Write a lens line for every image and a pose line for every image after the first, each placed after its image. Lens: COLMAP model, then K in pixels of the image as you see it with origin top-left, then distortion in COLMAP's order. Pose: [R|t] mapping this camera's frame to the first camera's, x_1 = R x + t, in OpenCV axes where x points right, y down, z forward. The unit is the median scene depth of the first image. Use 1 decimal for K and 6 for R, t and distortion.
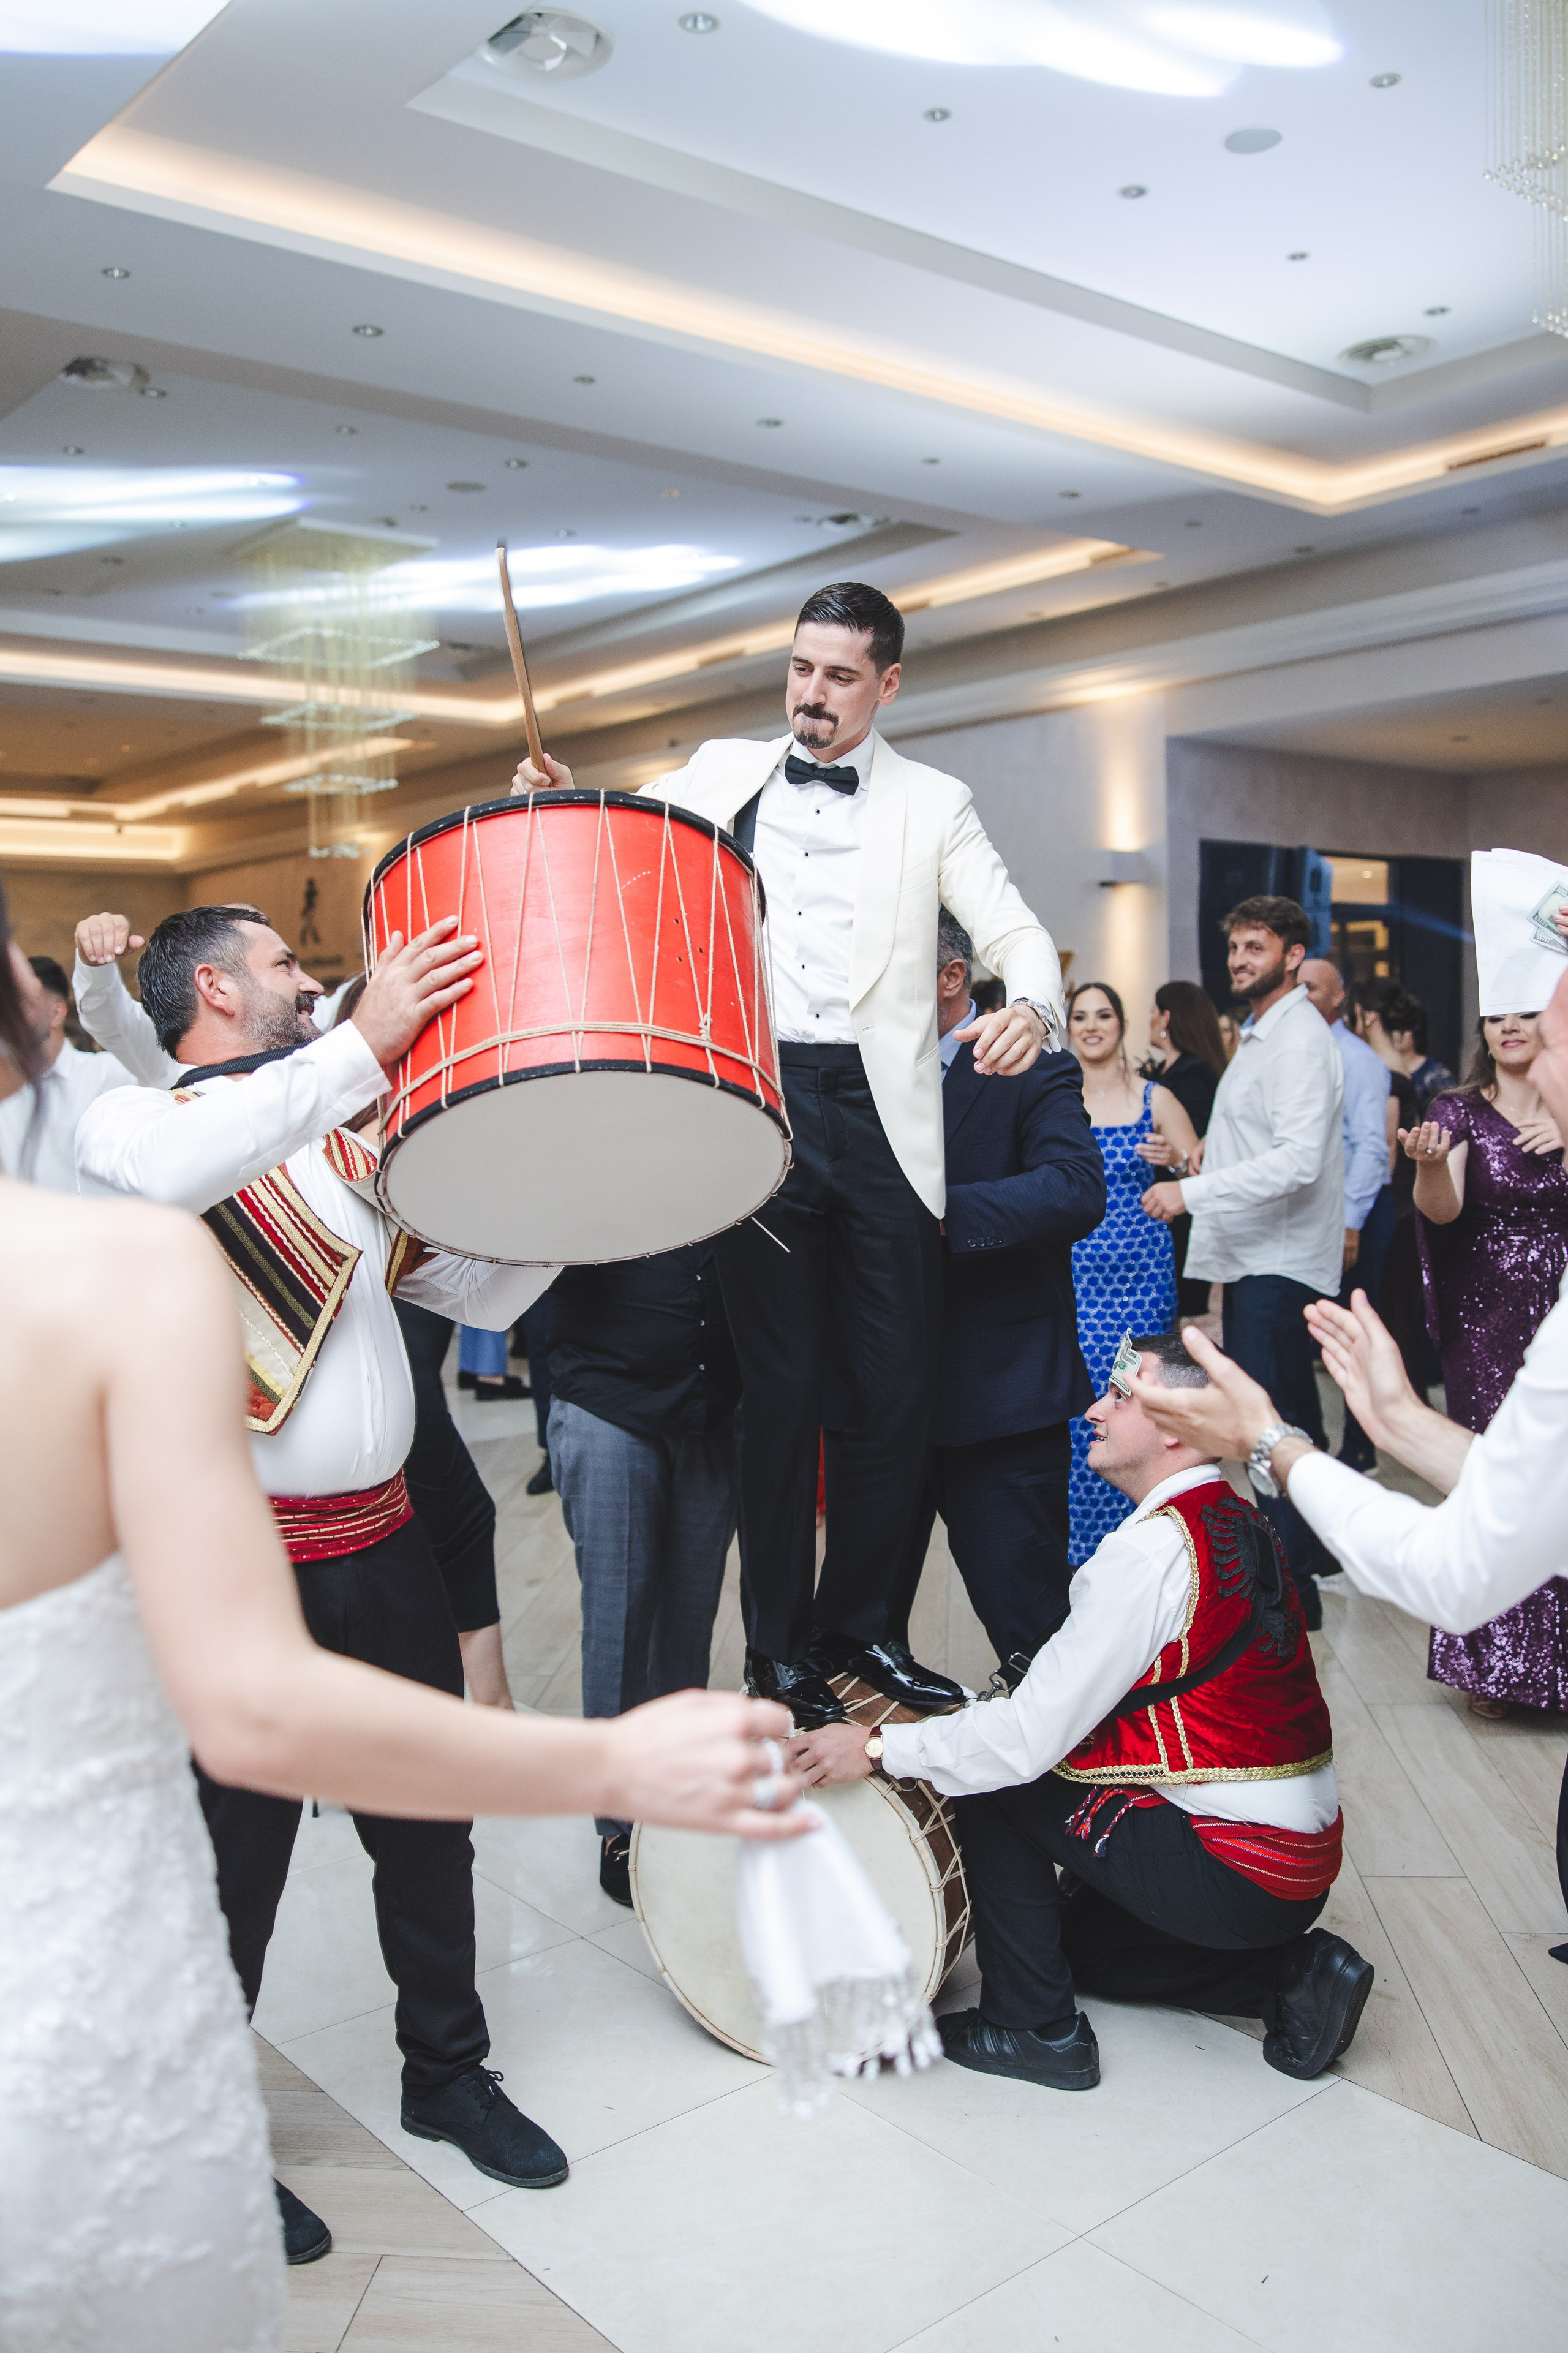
lens RADIAL K [[1962.0, 0, 784.0], [0, 1962.0, 1176.5], [0, 0, 1]] dist [-0.012418, -0.005146]
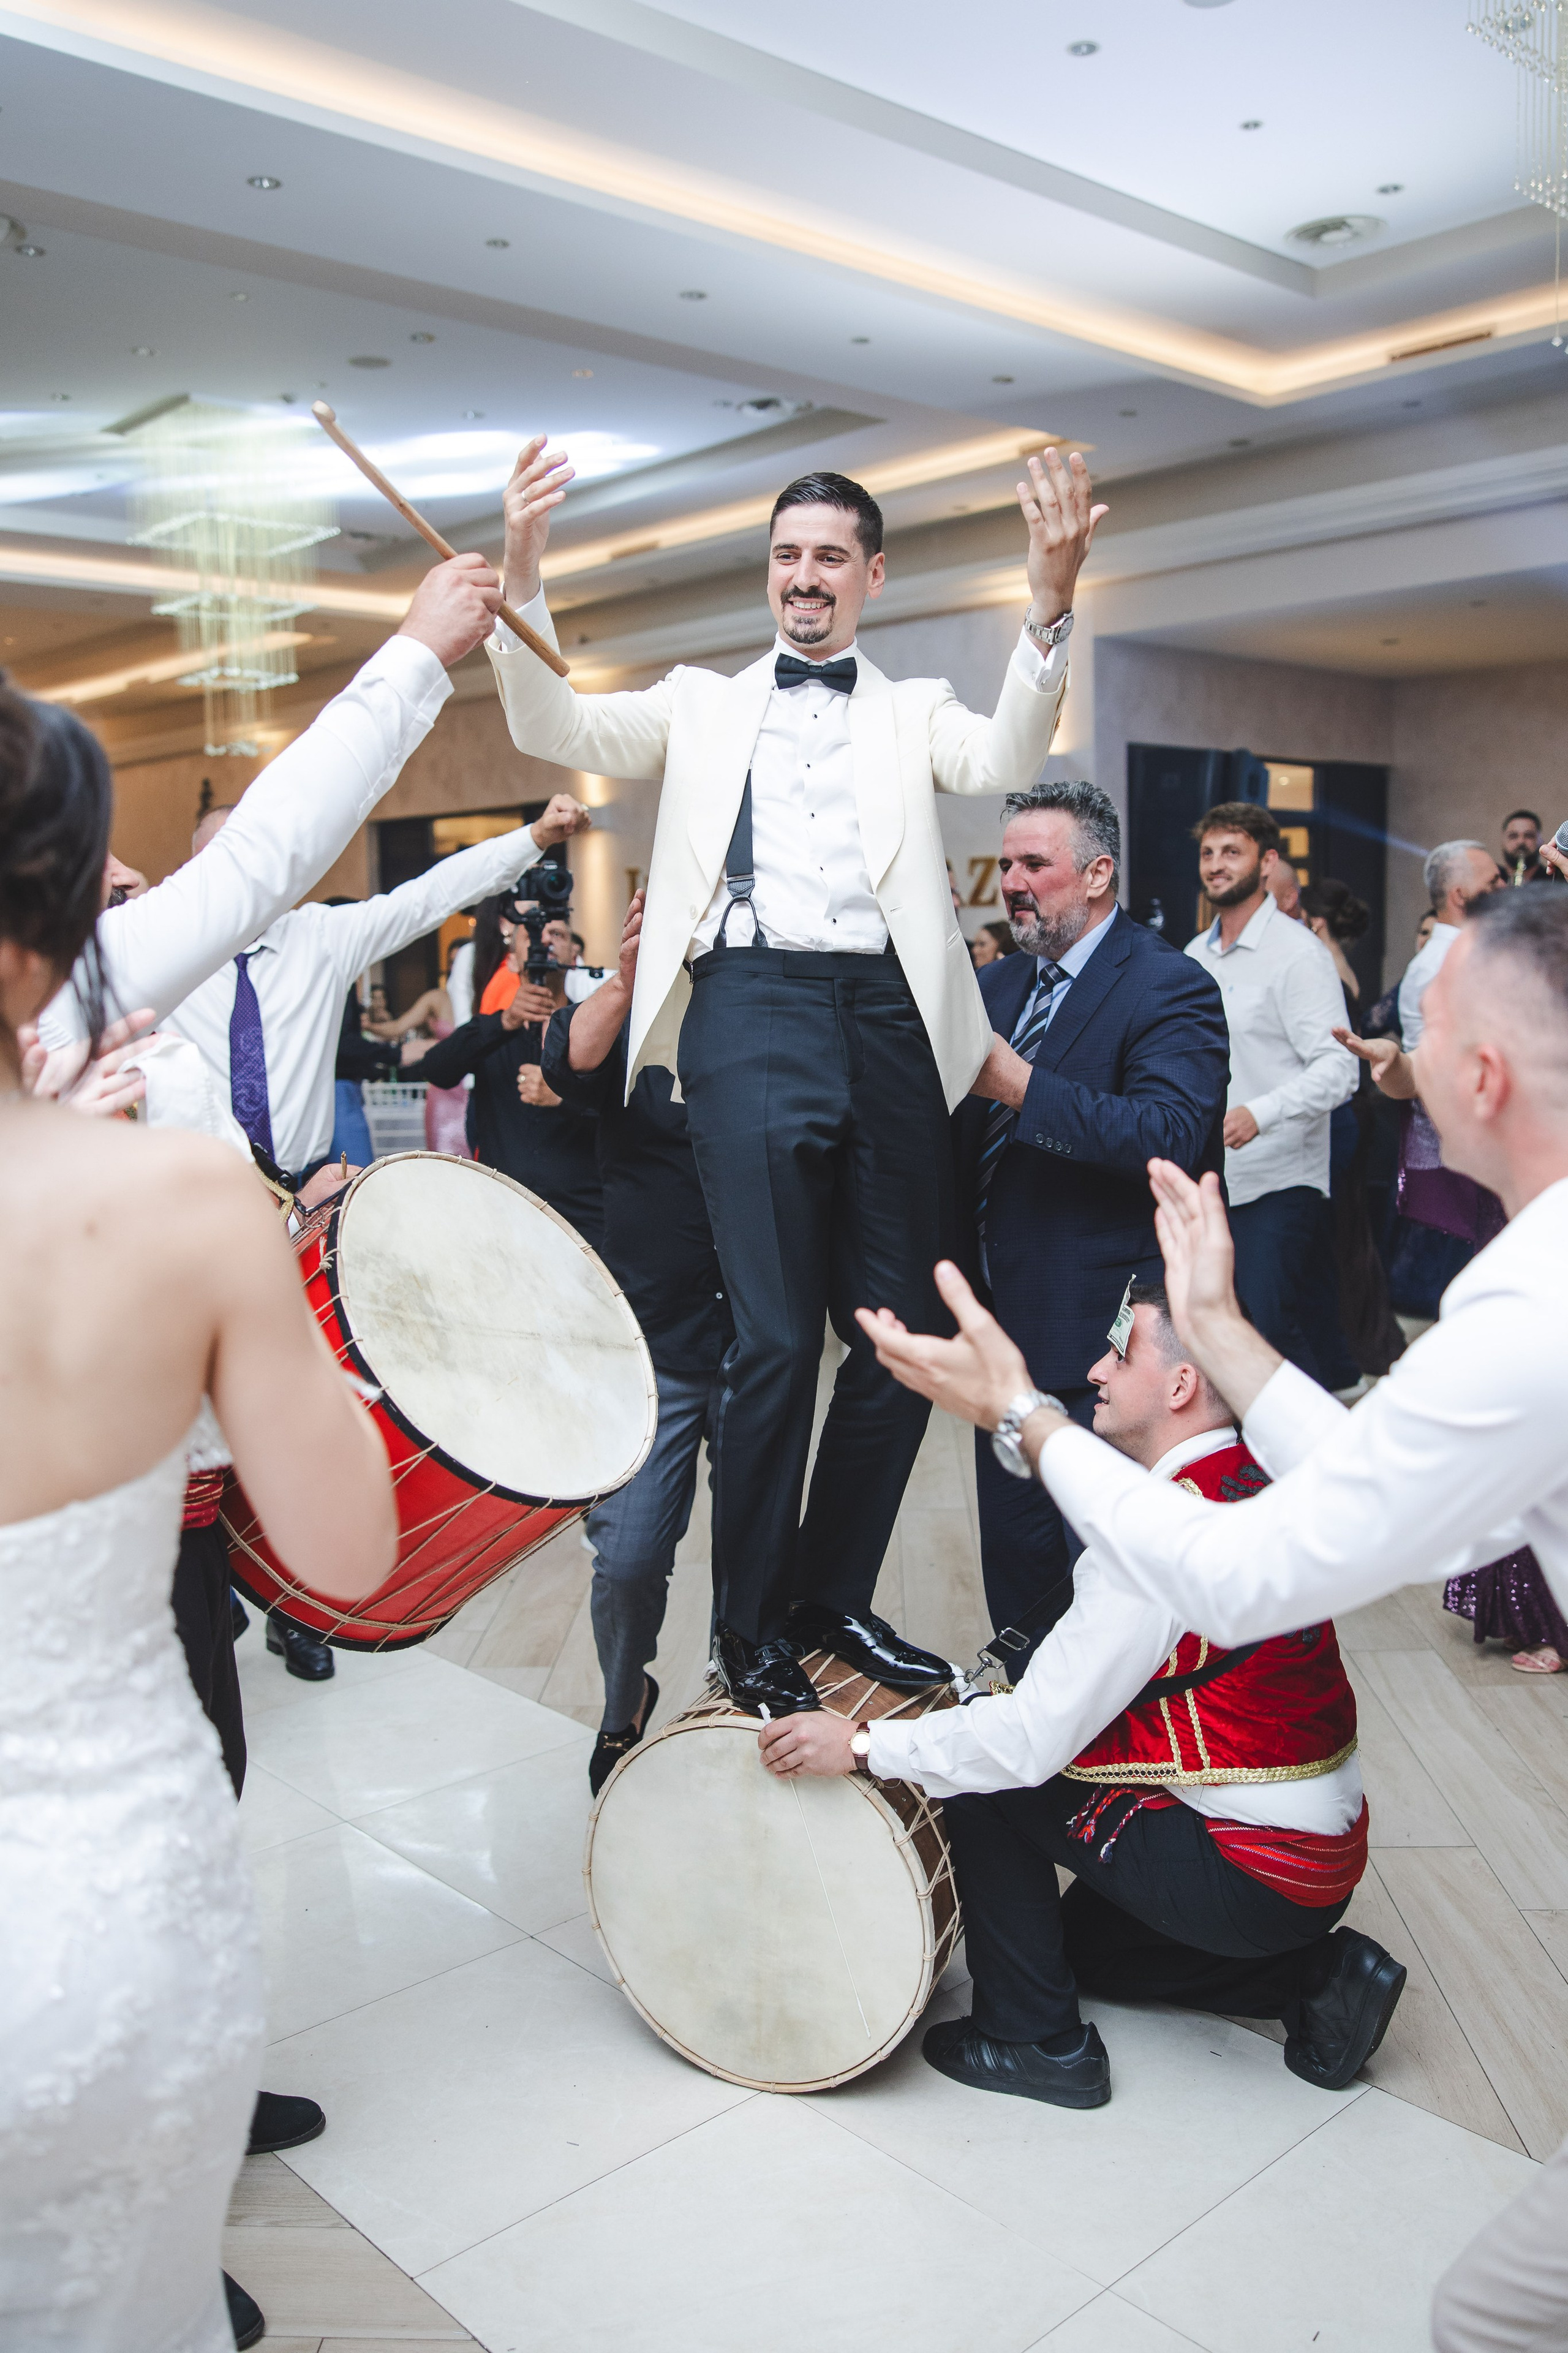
lens RADIAL K [[1962.0, 0, 784.0], [0, 1962.0, 1176.5], [0, 0, 1]] dist [-0.012418, -0.005146]
pose [[0.998871, -0.003526, 0.047381, -0.027089], [0.001240, 0.998838, 0.048185, -0.014861], [-0.047496, -0.048072, 0.997714, 0.095674]]
